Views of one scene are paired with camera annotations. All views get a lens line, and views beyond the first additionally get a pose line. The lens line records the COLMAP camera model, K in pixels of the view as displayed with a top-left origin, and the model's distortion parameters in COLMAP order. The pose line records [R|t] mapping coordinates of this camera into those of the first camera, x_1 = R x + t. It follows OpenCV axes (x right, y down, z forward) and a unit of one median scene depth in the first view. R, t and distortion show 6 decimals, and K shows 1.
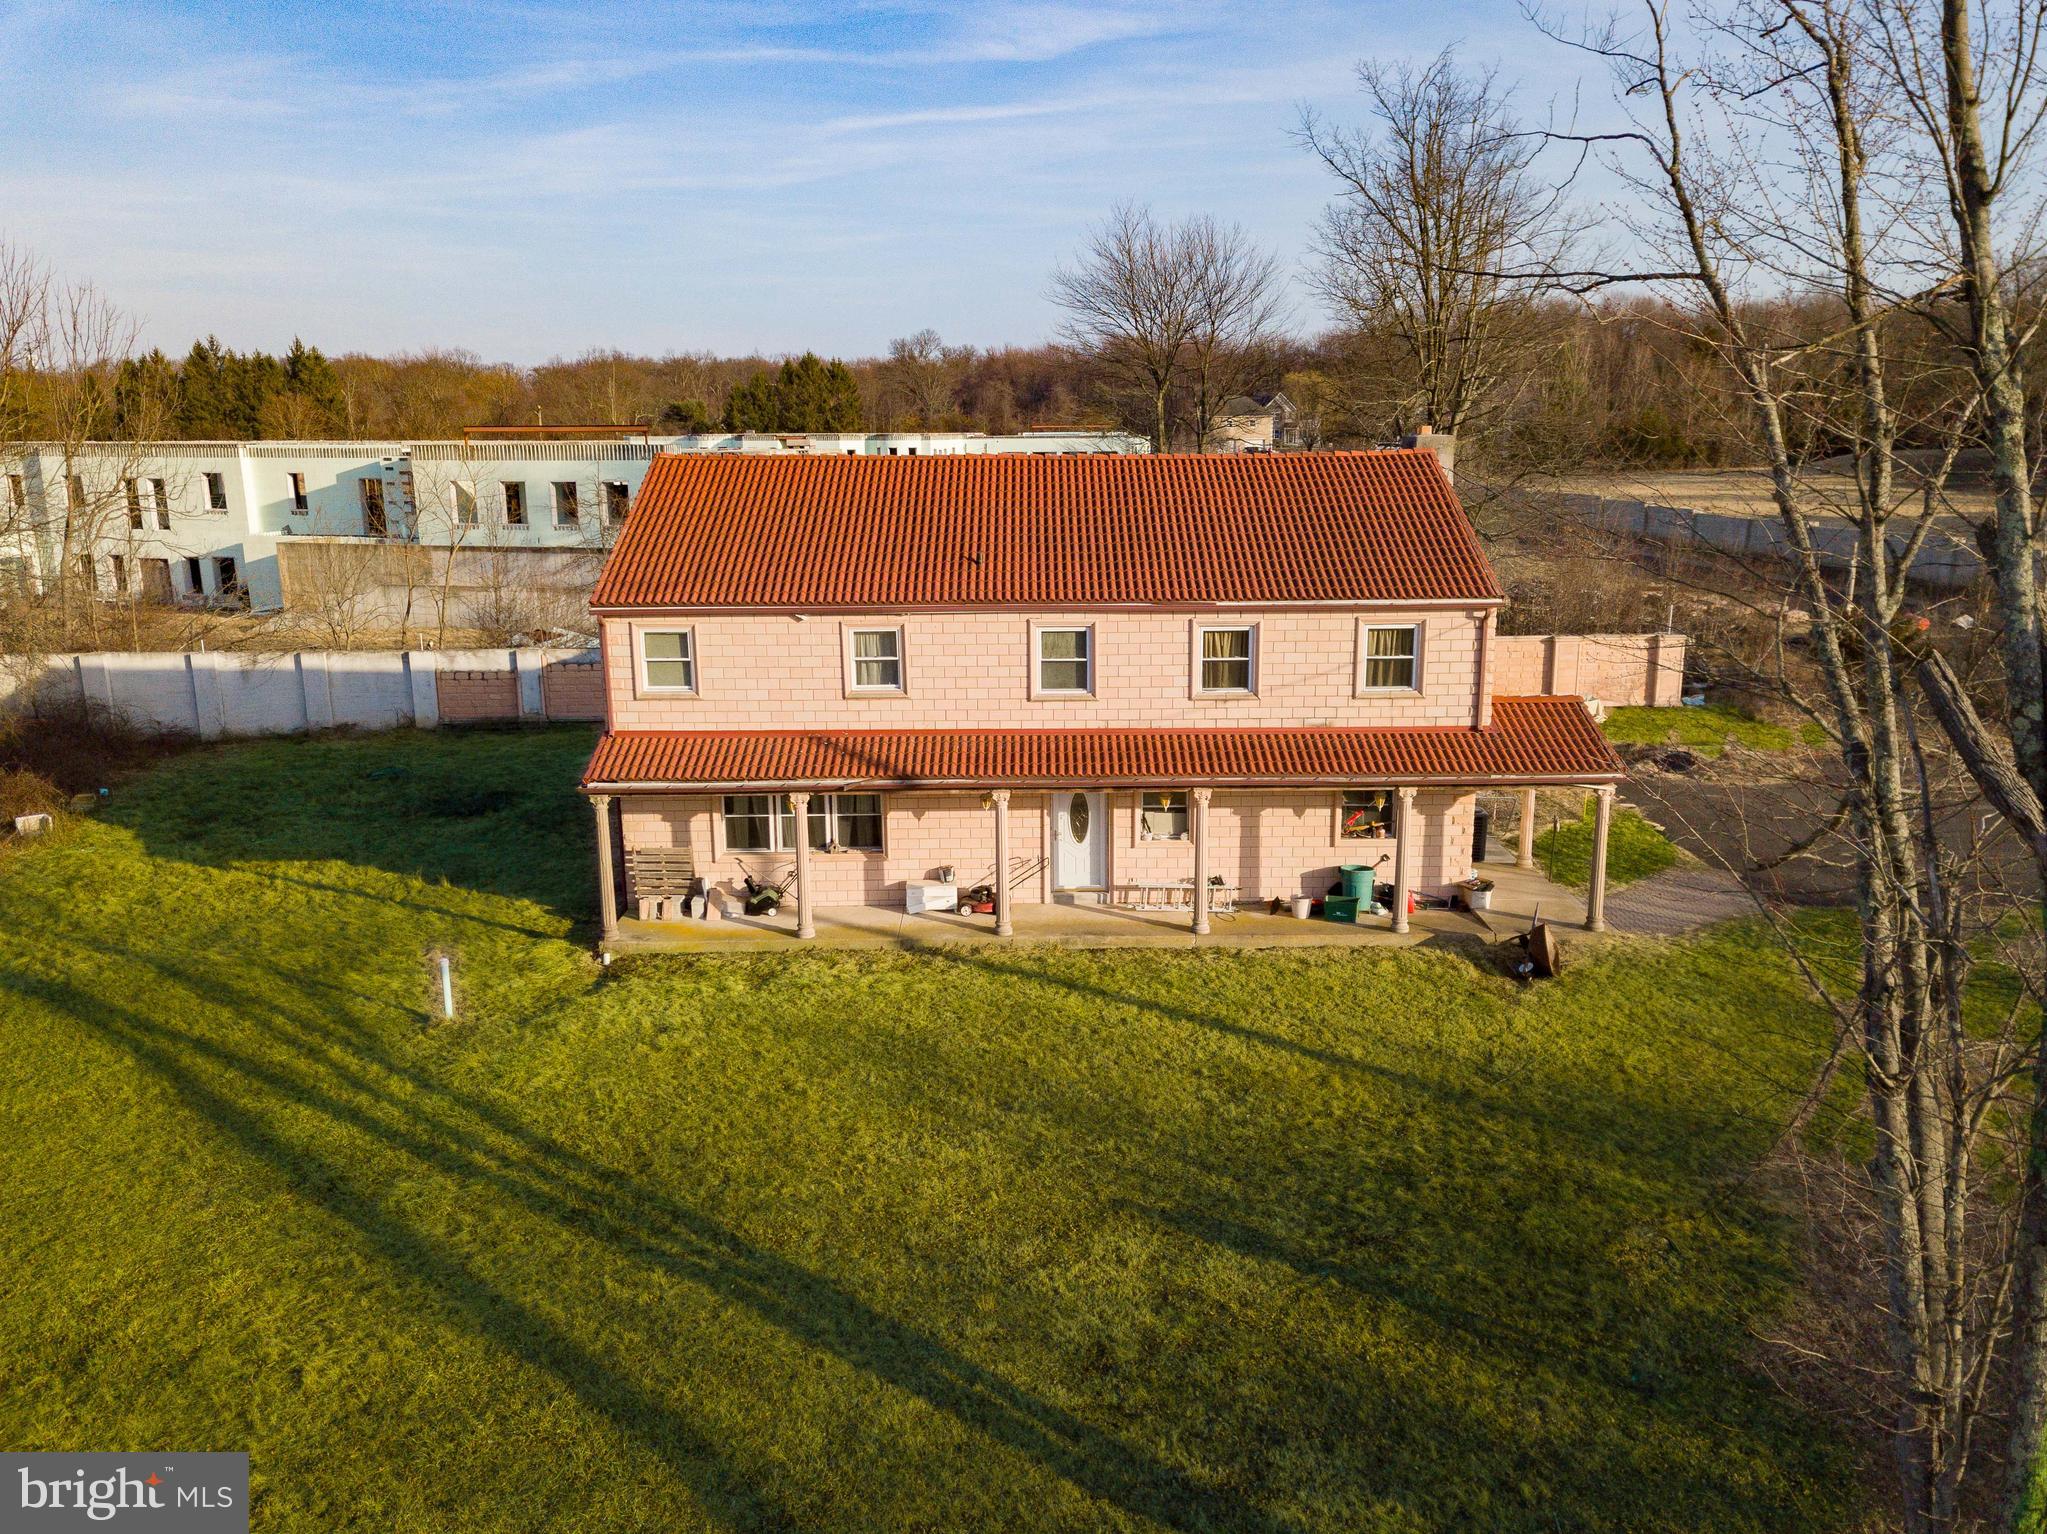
lens RADIAL K [[1574.3, 0, 1019.4], [0, 1574.3, 758.2], [0, 0, 1]] dist [0.020102, 0.001205]
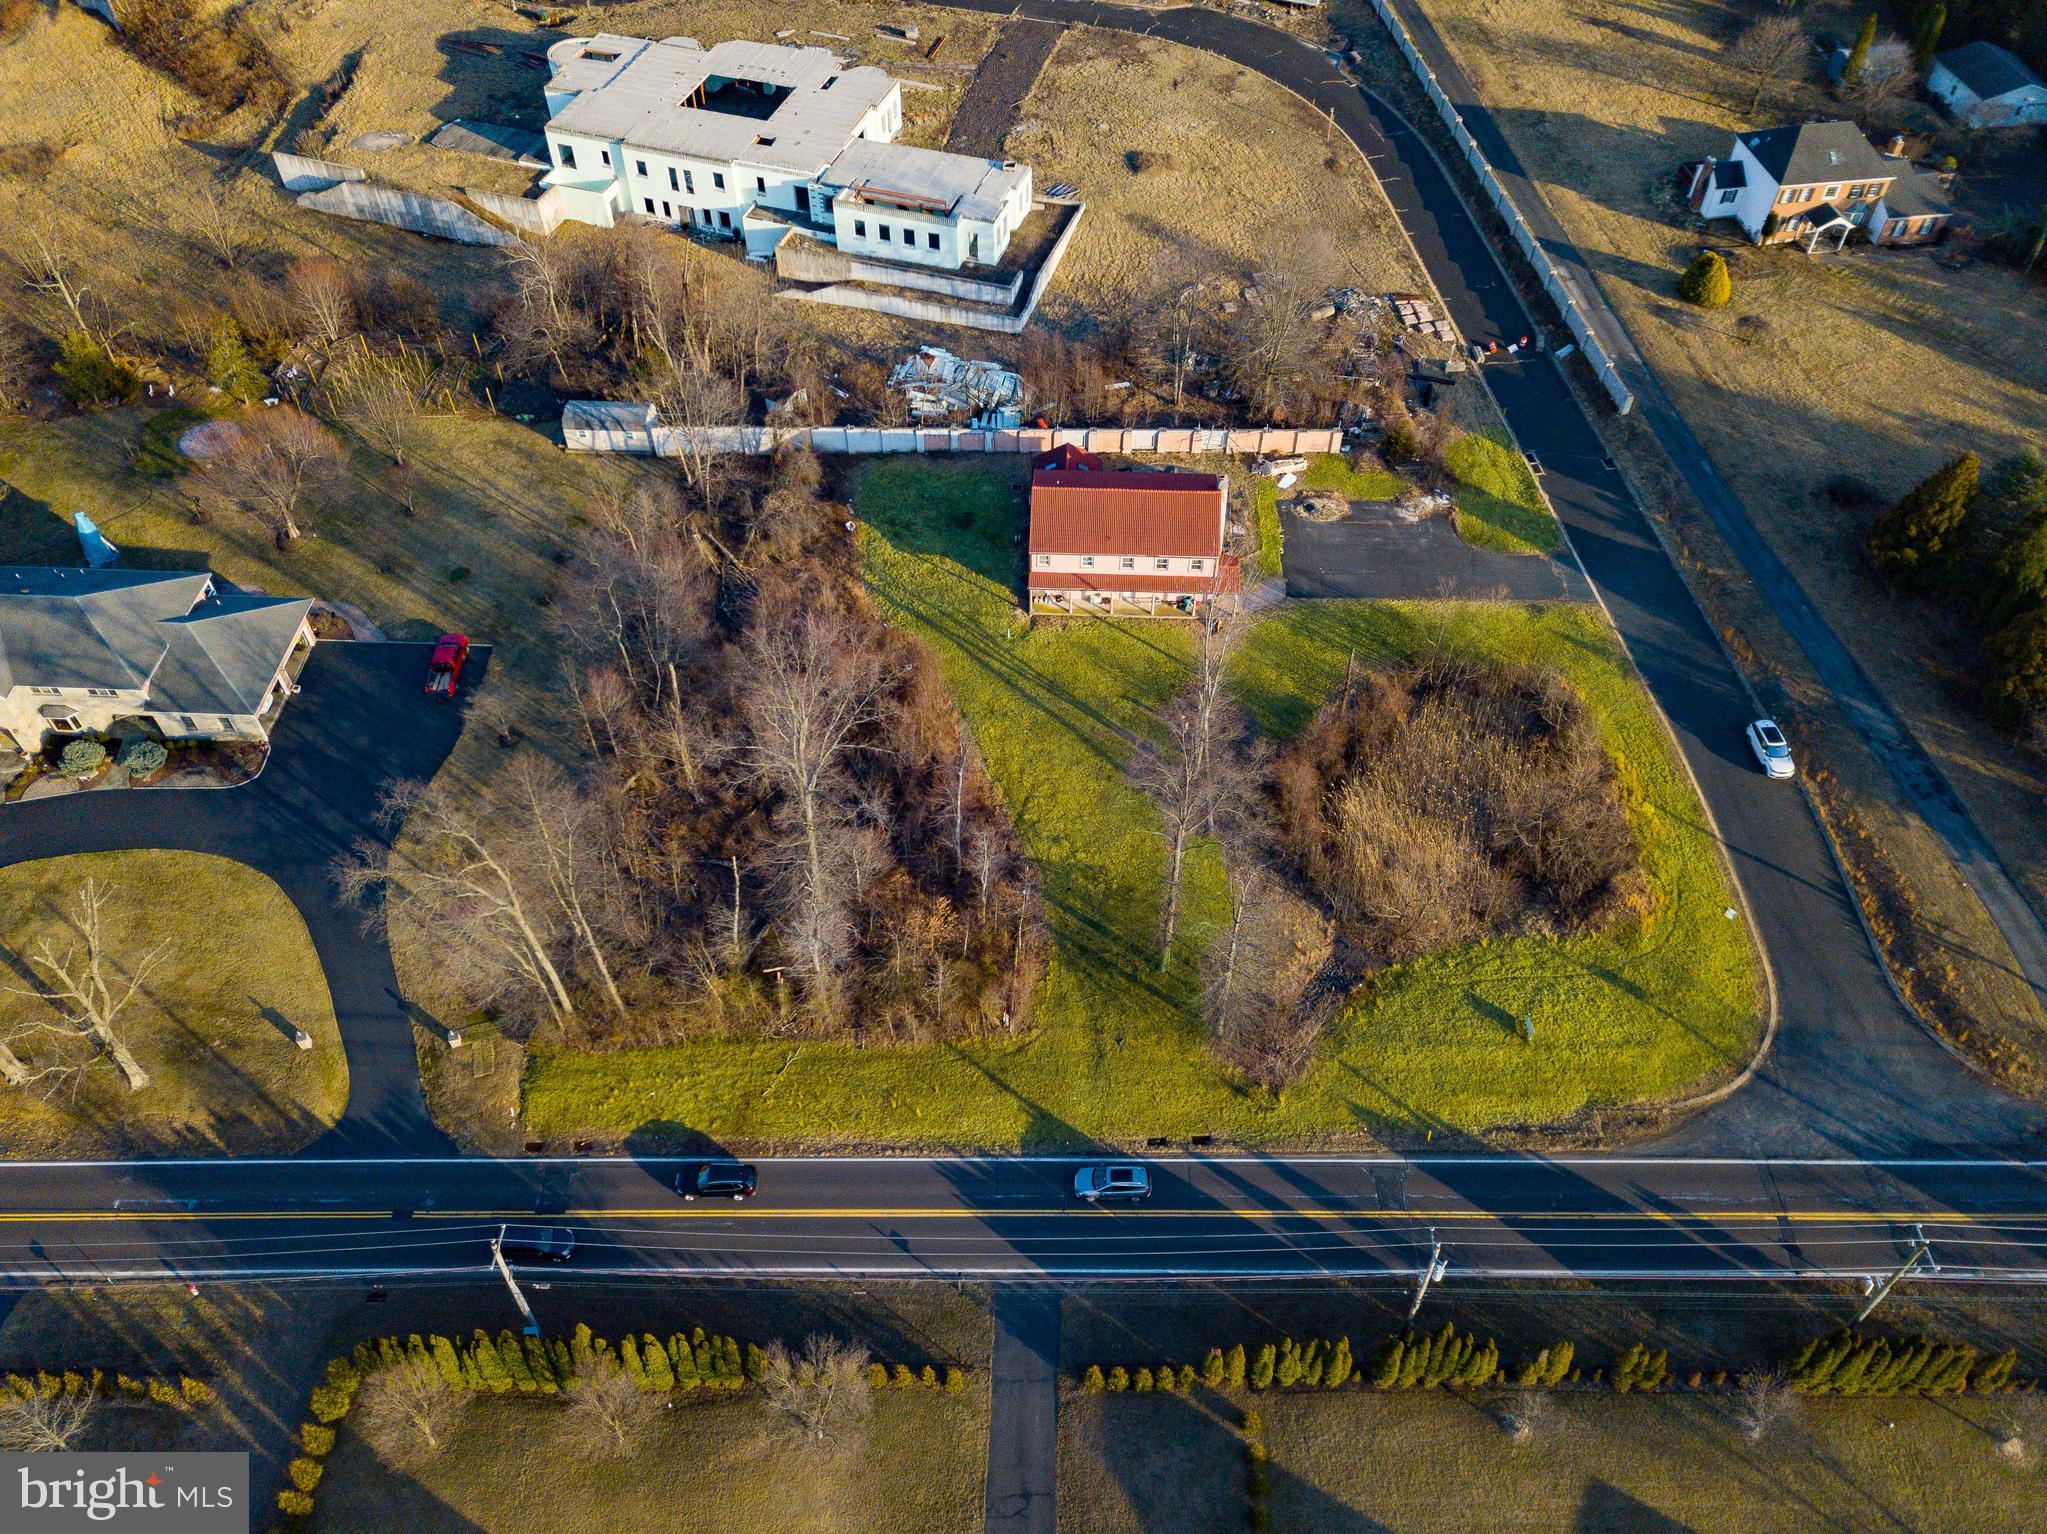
lens RADIAL K [[1574.3, 0, 1011.8], [0, 1574.3, 763.9], [0, 0, 1]] dist [0.020102, 0.001205]
pose [[0.998860, 0.036521, -0.030733, -0.146007], [-0.011093, 0.803866, 0.594707, -2.323532], [0.046425, -0.593688, 0.803355, -3.097118]]
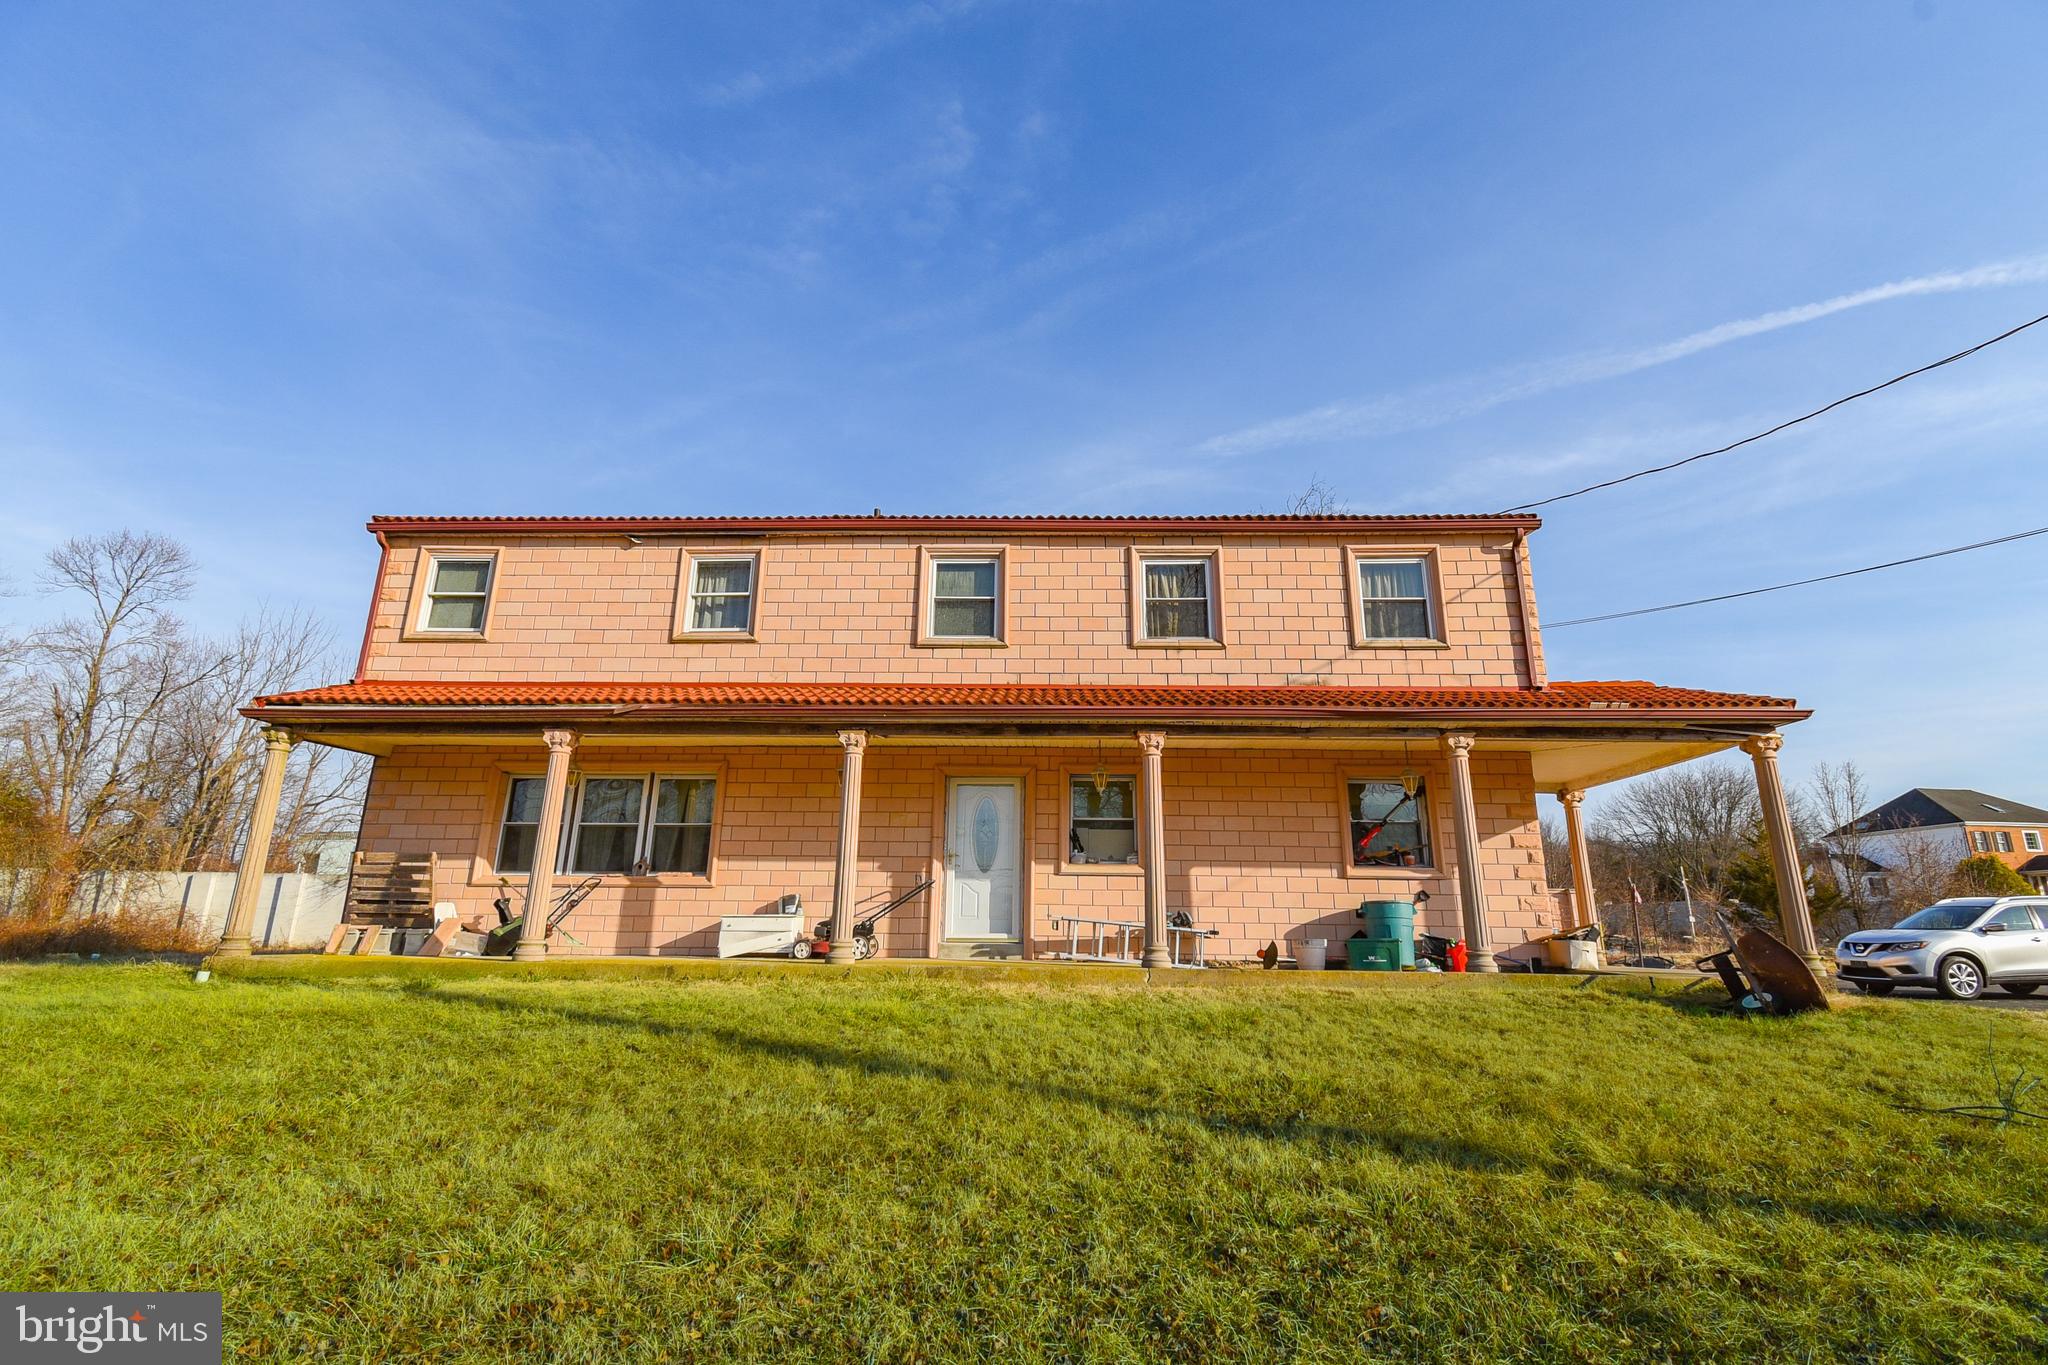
lens RADIAL K [[909.5, 0, 1030.9], [0, 909.5, 675.1], [0, 0, 1]] dist [-0.002008, -0.002820]
pose [[0.999460, 0.012403, -0.030416, 0.072289], [-0.025043, 0.886922, -0.461241, 0.167999], [0.021256, 0.461753, 0.886754, 0.605253]]
